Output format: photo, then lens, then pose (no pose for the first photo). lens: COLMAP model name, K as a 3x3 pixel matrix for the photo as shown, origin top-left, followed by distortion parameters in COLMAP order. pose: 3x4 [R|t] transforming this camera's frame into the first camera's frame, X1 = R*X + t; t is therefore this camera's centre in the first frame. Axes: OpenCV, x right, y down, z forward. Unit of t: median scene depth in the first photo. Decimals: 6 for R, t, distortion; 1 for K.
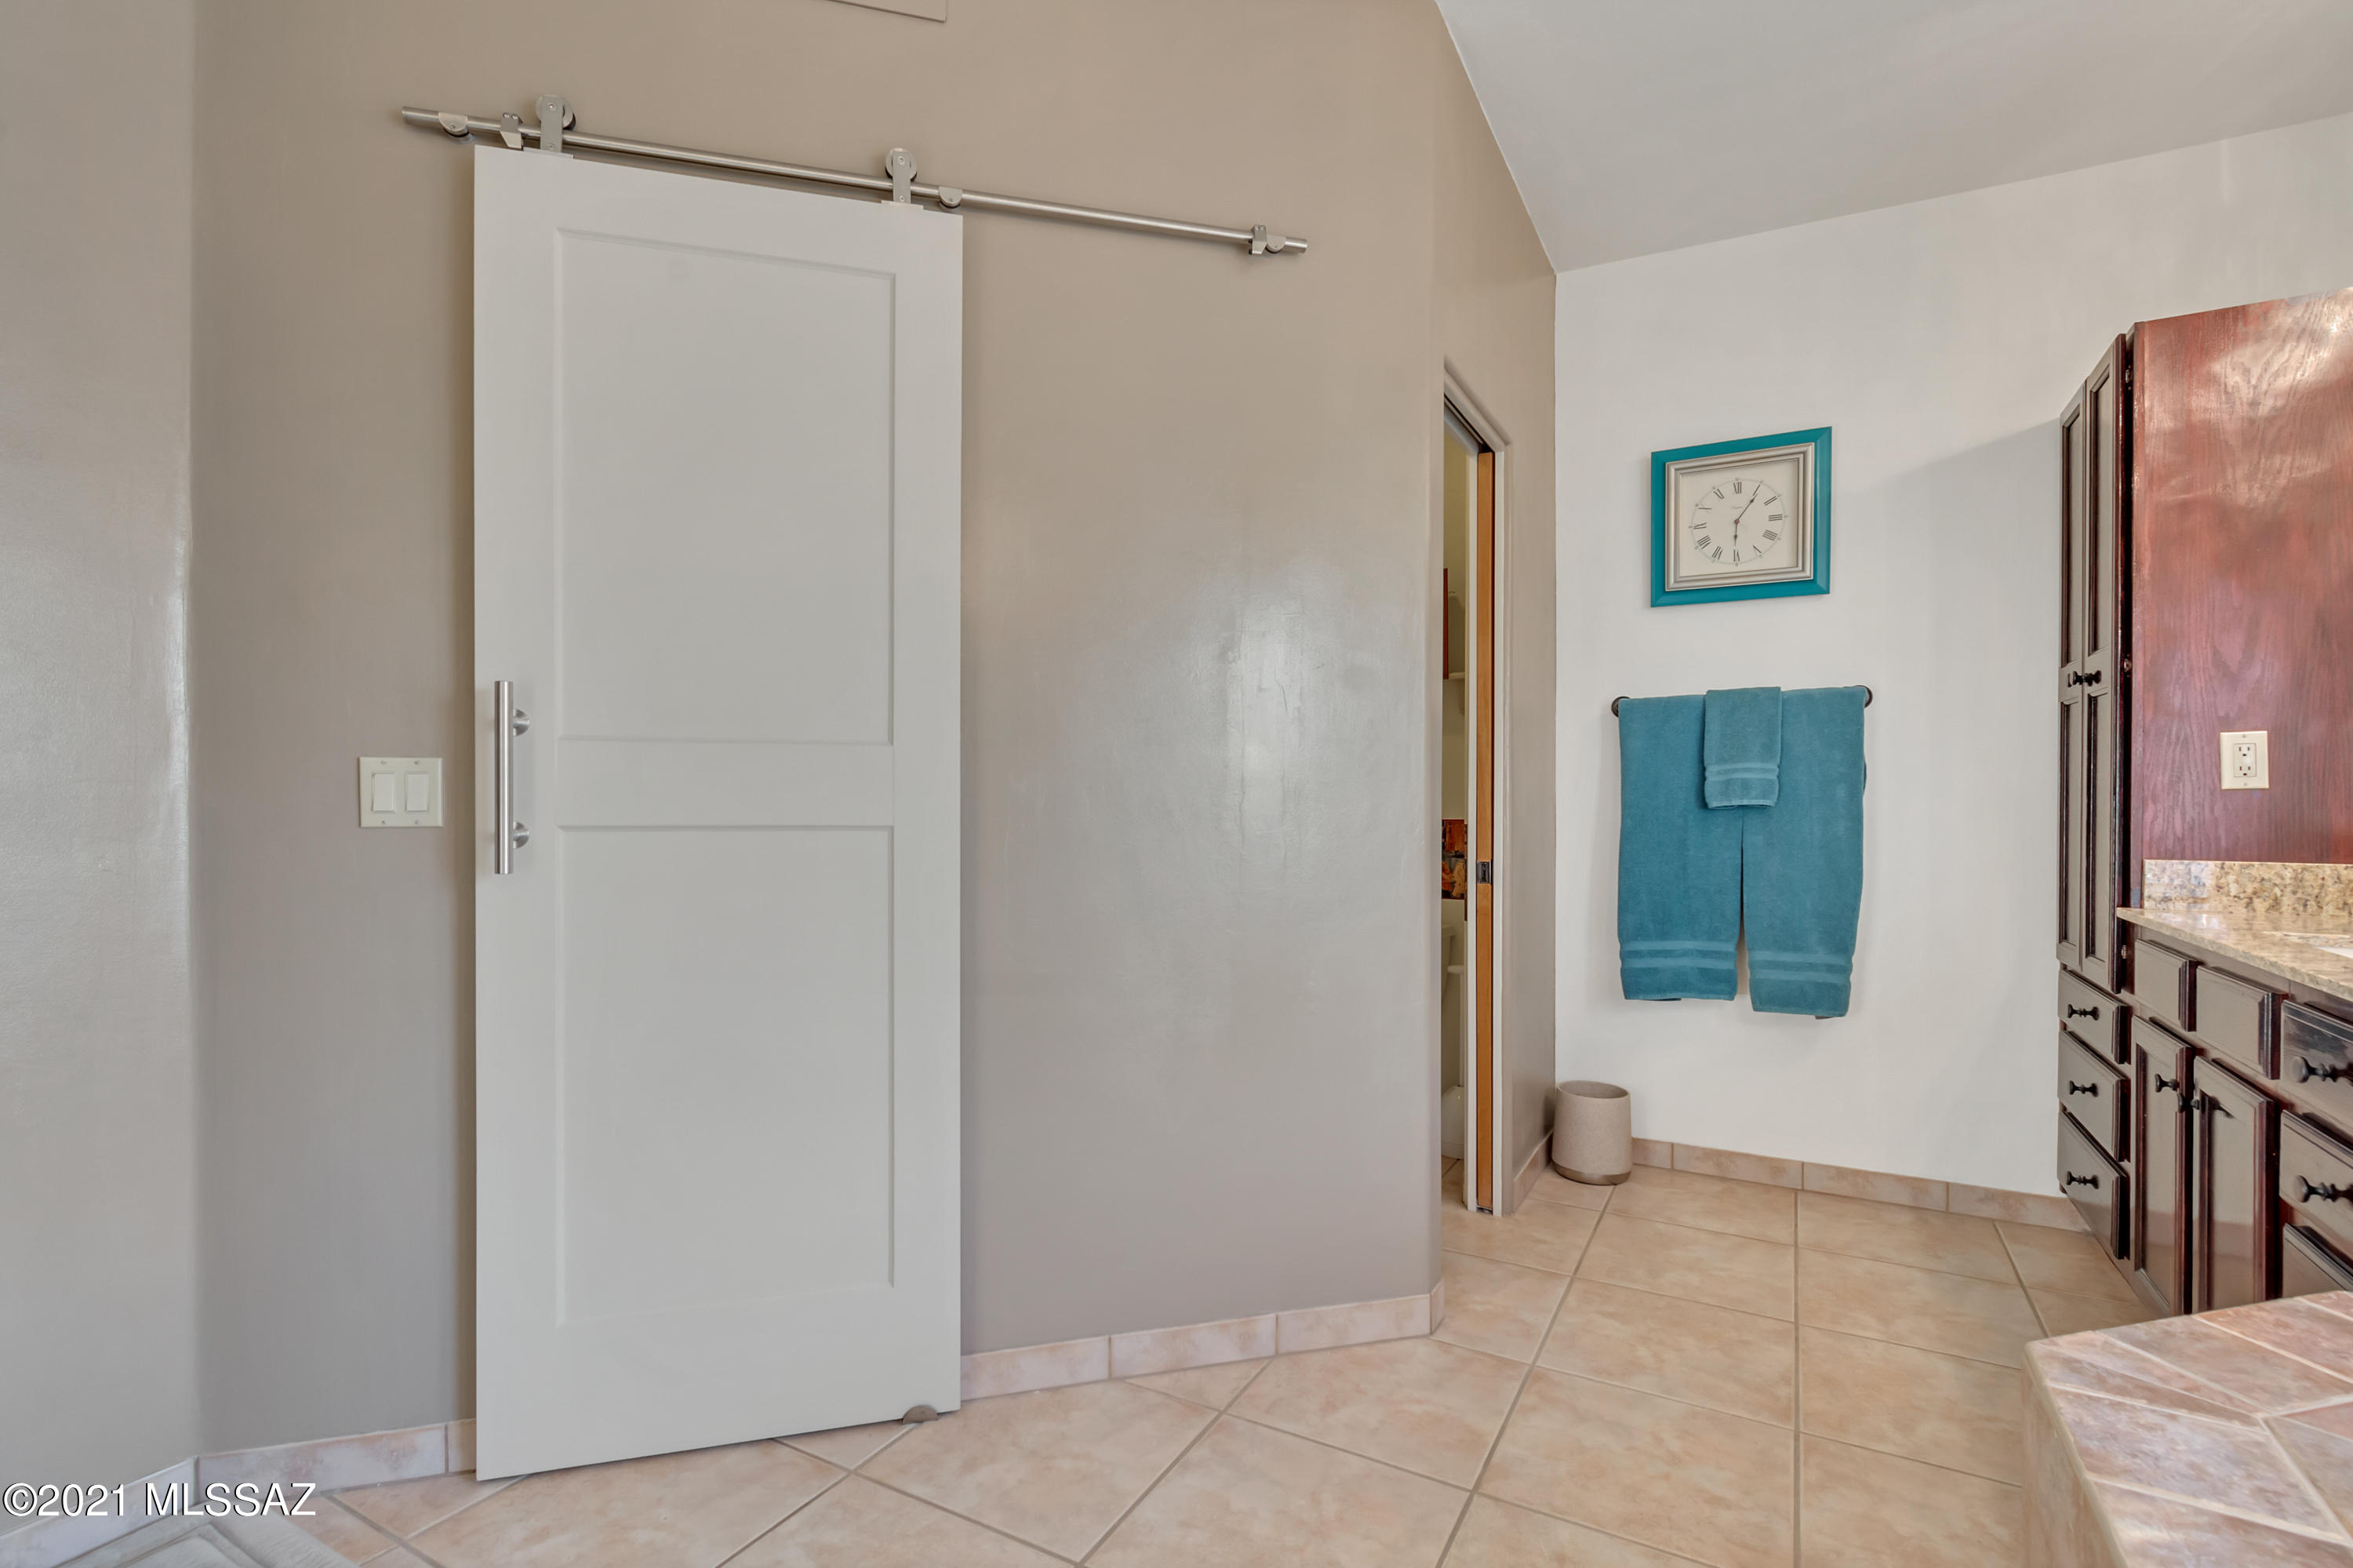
lens RADIAL K [[1092.8, 0, 1166.5], [0, 1092.8, 802.5], [0, 0, 1]] dist [-0.000911, 0.000186]
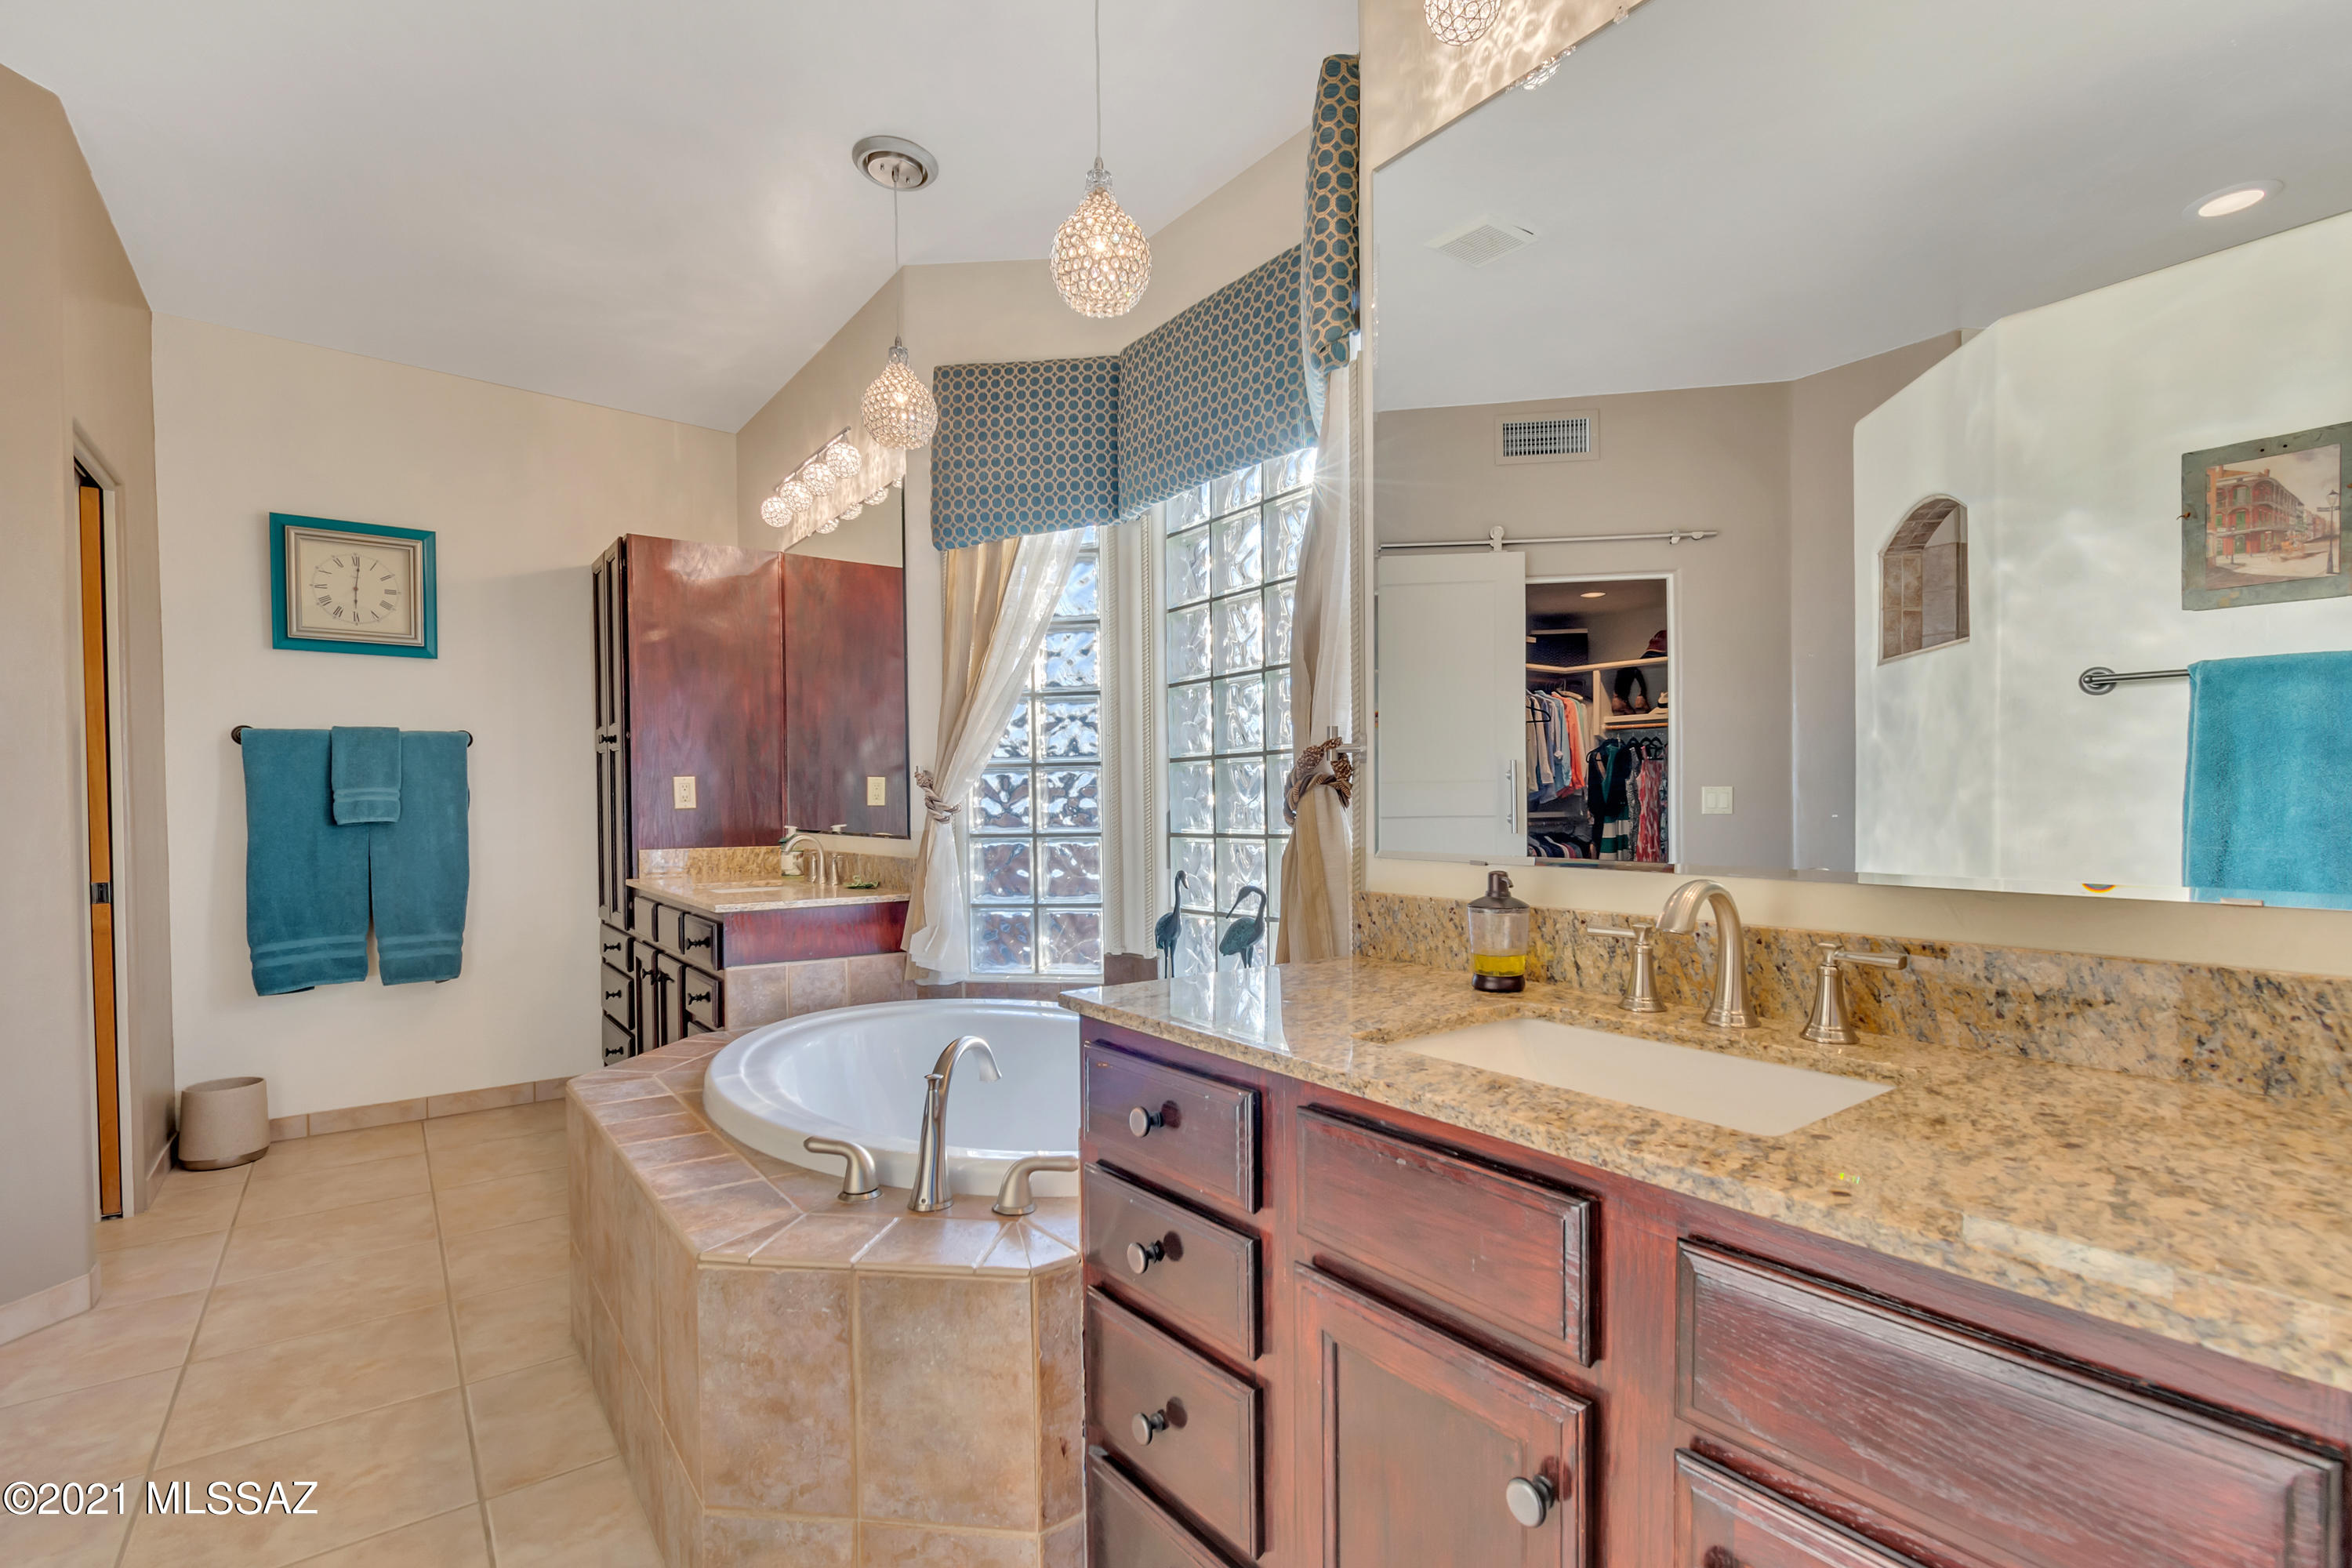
lens RADIAL K [[1060.7, 0, 1183.1], [0, 1060.7, 825.8], [0, 0, 1]] dist [0.014297, -0.009996]
pose [[0.390307, -0.024413, 0.920361, -0.305481], [0.011328, 0.999700, 0.021713, -0.012135], [-0.920615, 0.001951, 0.390466, -0.436958]]
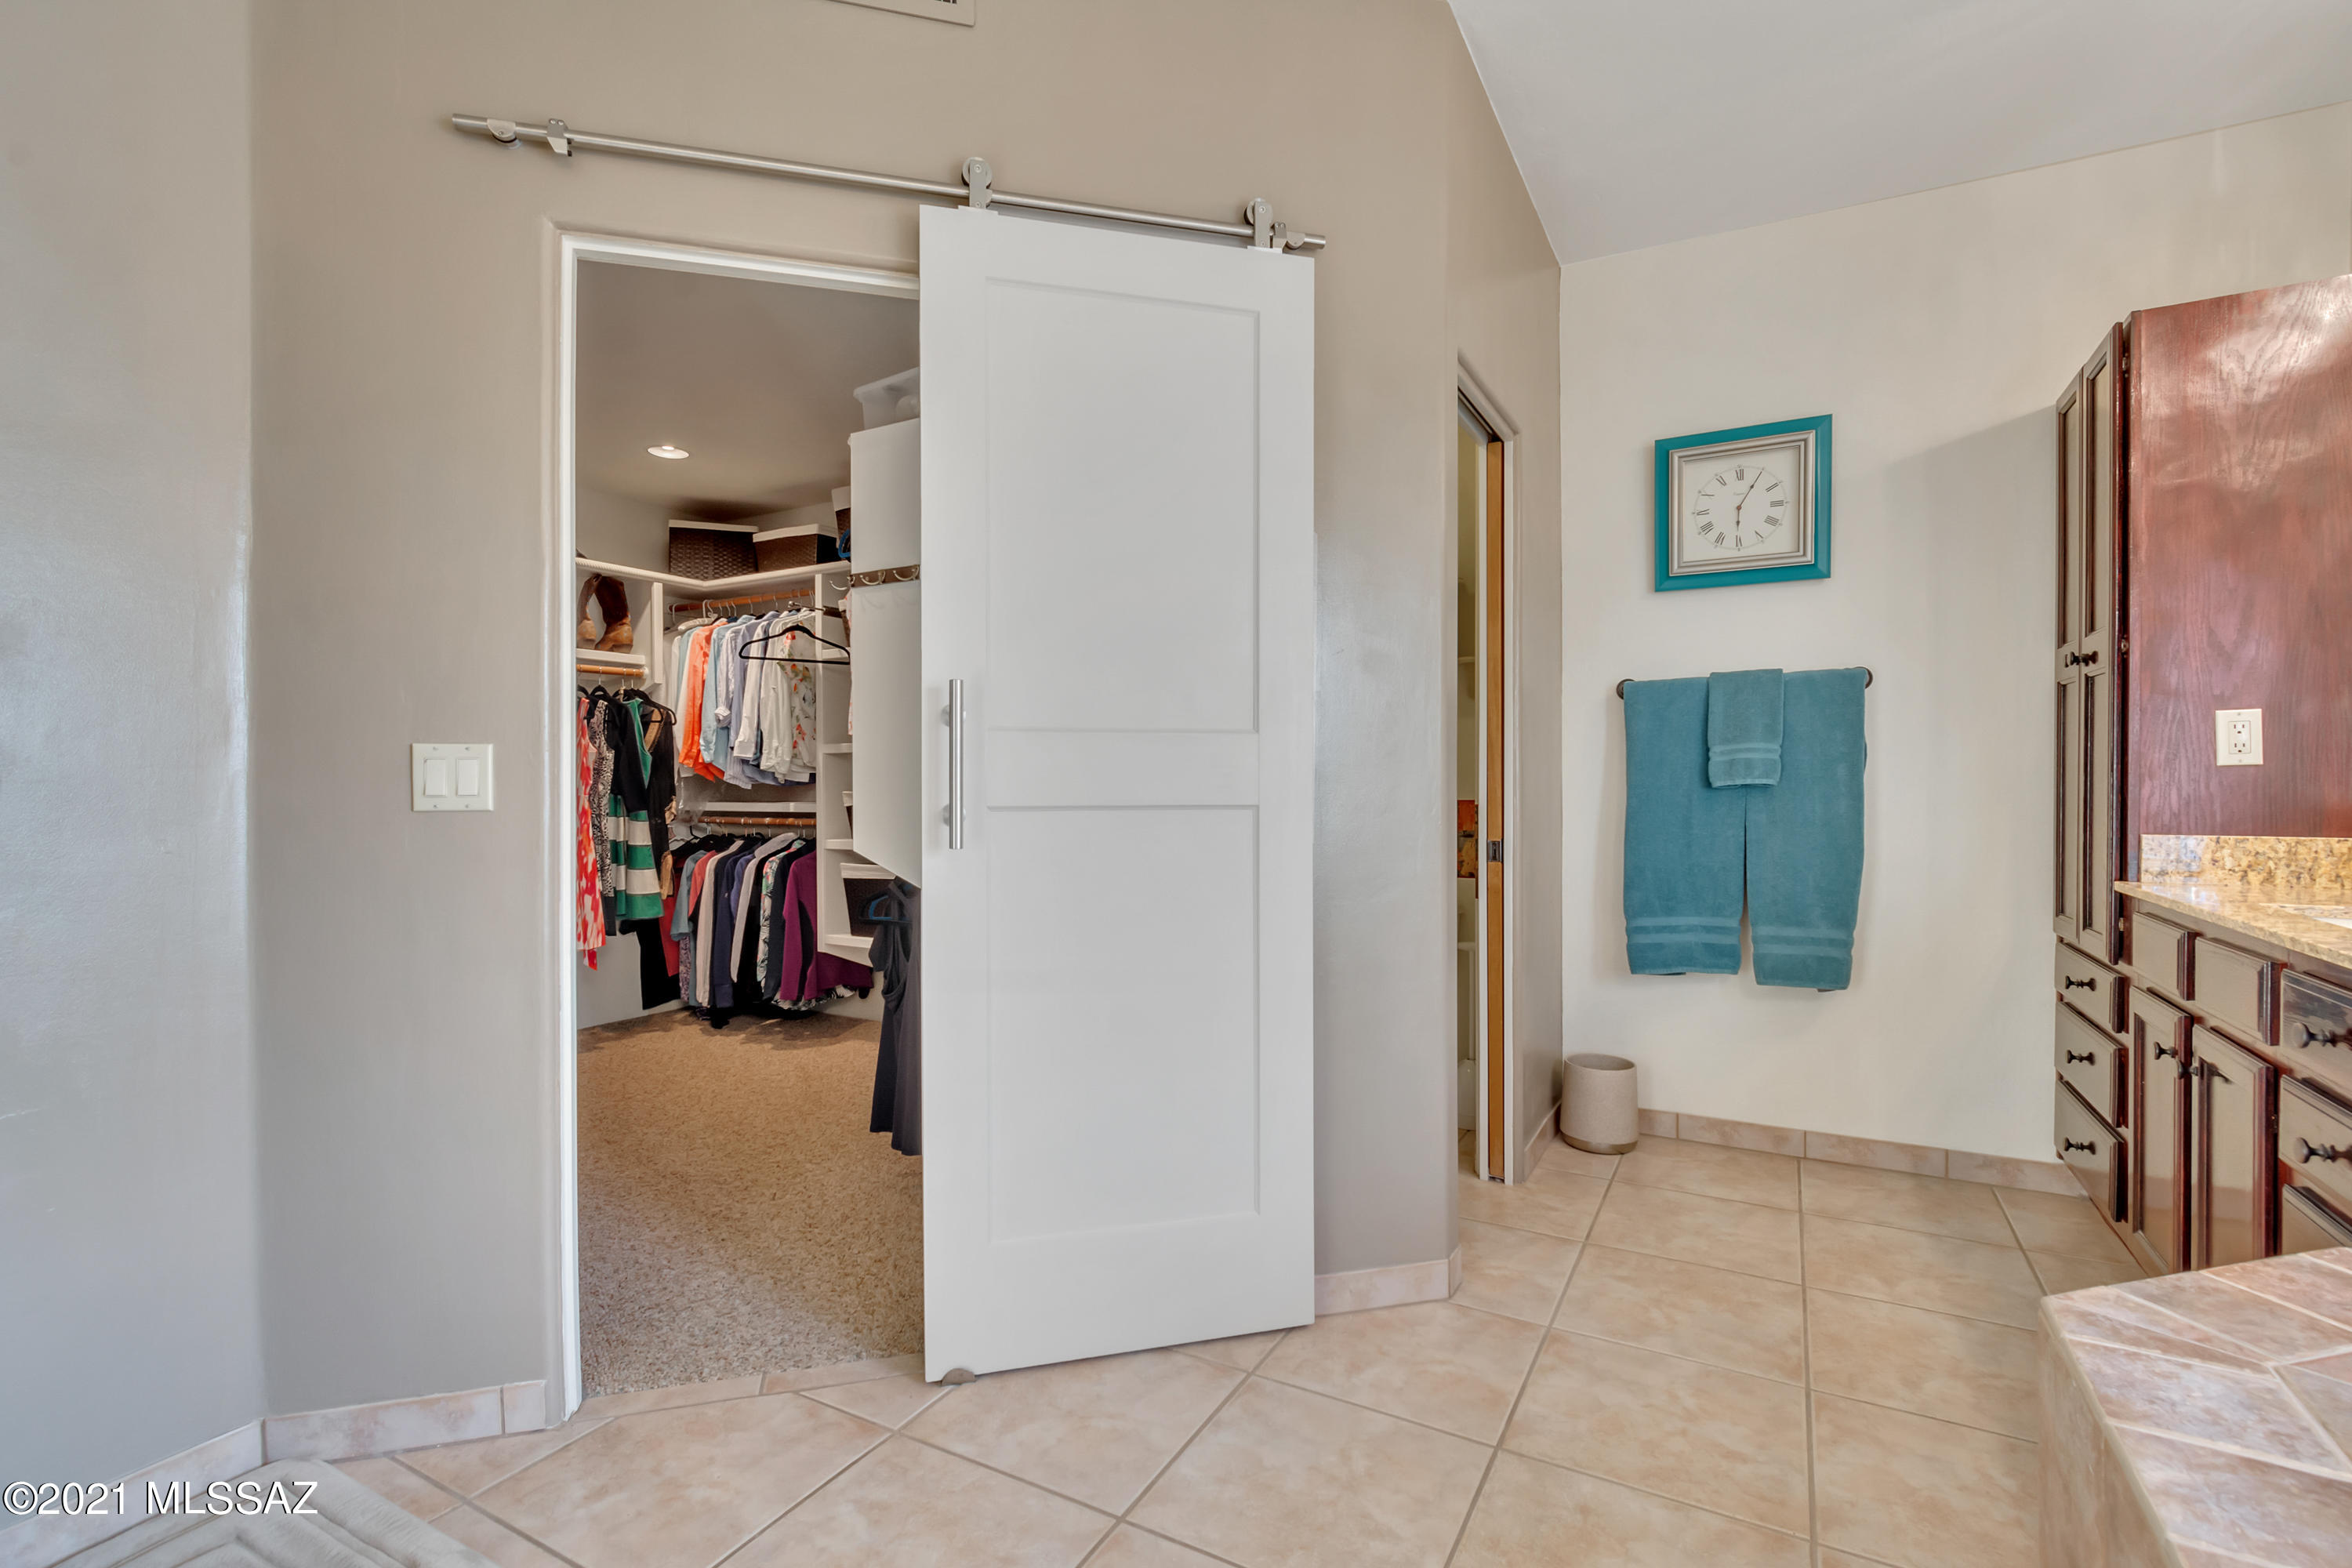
lens RADIAL K [[1070.5, 0, 1166.3], [0, 1070.5, 792.5], [0, 0, 1]] dist [-0.000294, -0.000213]
pose [[0.999983, -0.005673, -0.001450, -0.021599], [0.005682, 0.999966, 0.006045, 0.001307], [0.001416, -0.006053, 0.999981, -0.009004]]
